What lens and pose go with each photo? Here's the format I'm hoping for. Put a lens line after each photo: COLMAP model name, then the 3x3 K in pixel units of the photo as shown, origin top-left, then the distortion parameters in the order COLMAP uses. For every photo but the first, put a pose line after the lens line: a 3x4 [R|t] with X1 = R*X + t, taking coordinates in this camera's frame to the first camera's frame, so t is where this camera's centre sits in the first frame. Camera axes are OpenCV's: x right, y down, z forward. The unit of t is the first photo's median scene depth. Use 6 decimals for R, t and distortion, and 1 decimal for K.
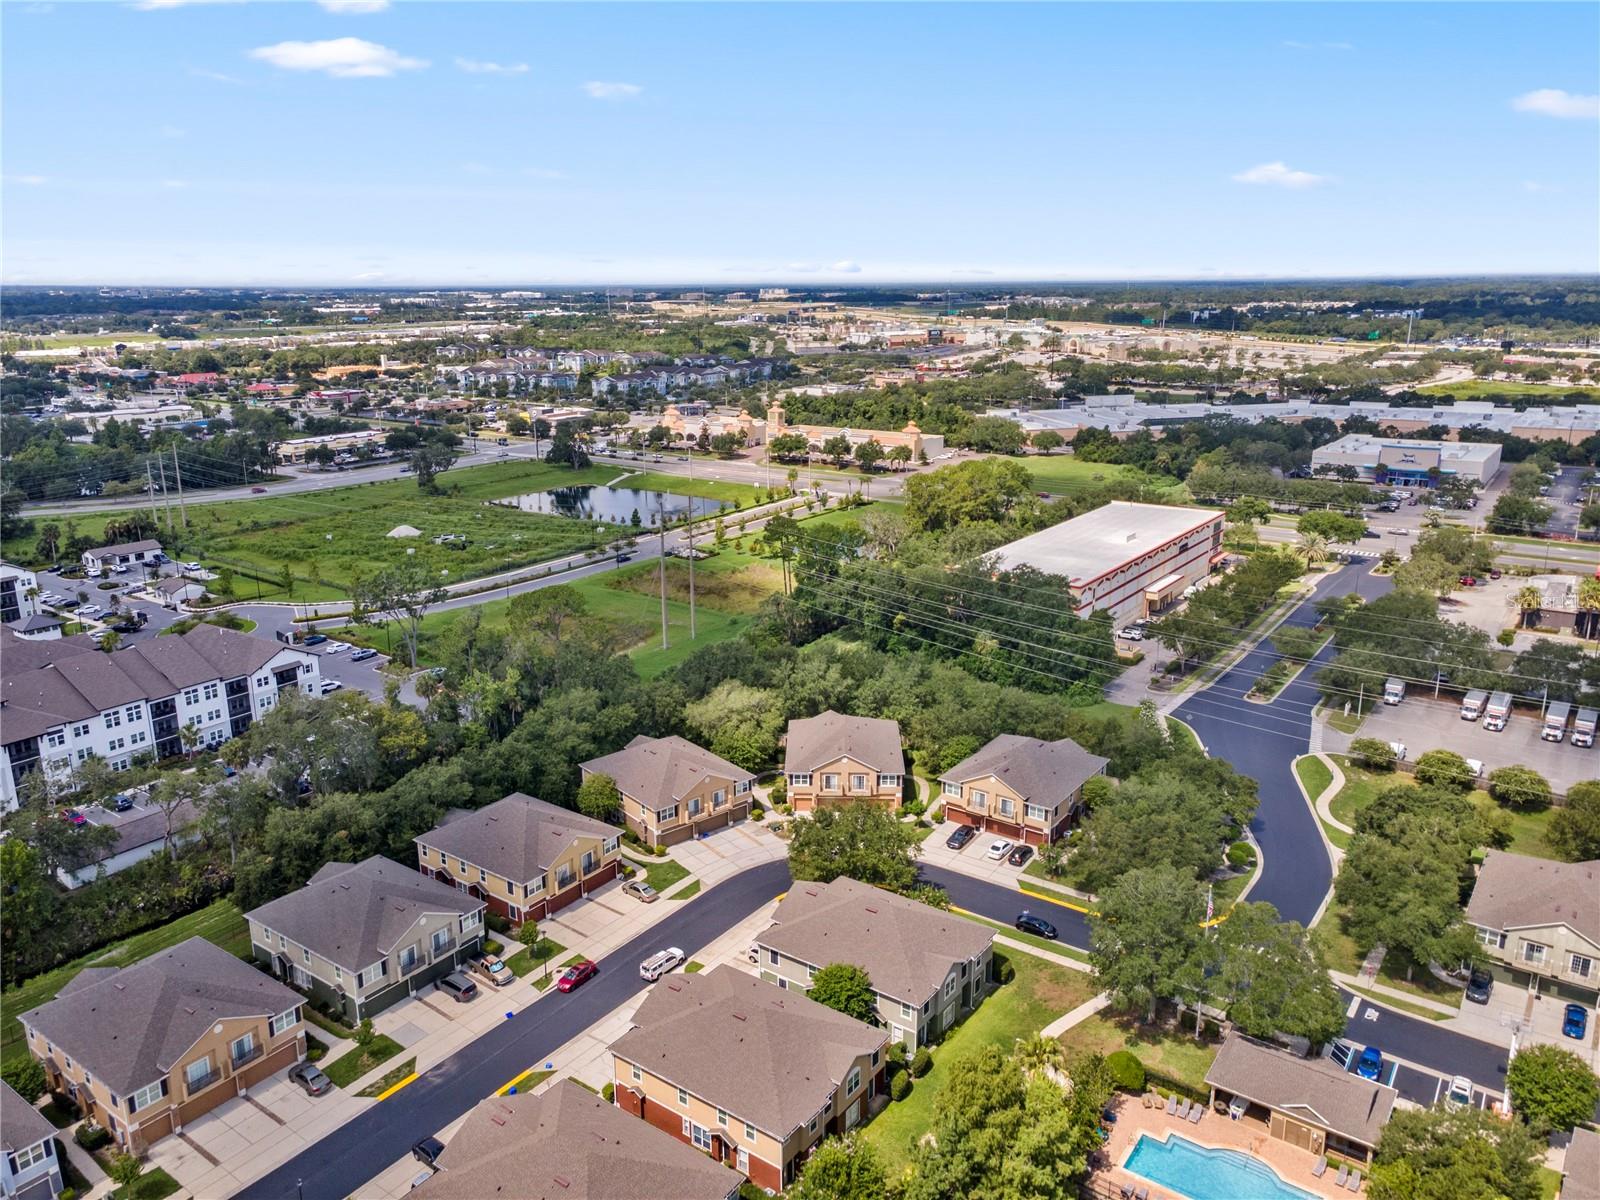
lens RADIAL K [[1152.6, 0, 798.9], [0, 1152.6, 600.1], [0, 0, 1]] dist [0.033301, 0.004305]
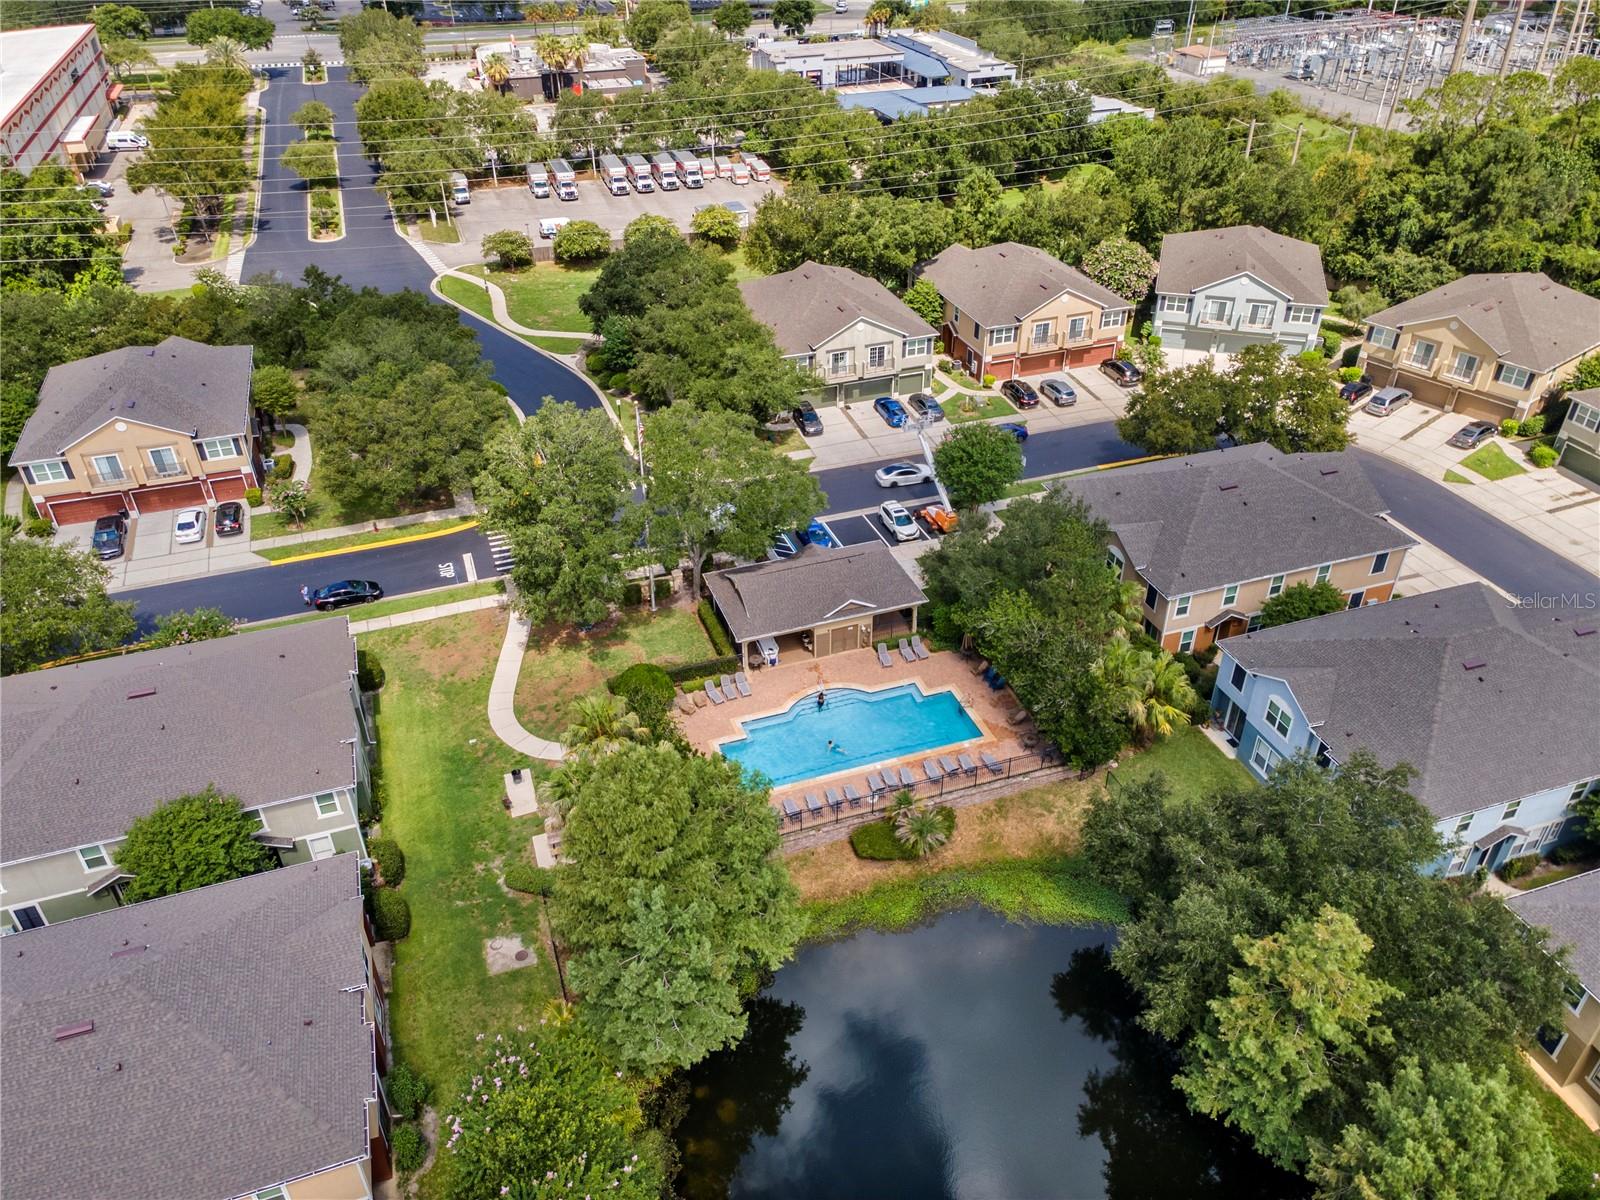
lens RADIAL K [[1152.6, 0, 798.8], [0, 1152.6, 601.6], [0, 0, 1]] dist [0.033301, 0.004305]
pose [[0.572324, -0.462323, 0.677276, -0.080109], [0.218395, 0.882024, 0.417536, 0.061894], [-0.790411, -0.091052, 0.605773, 0.357640]]
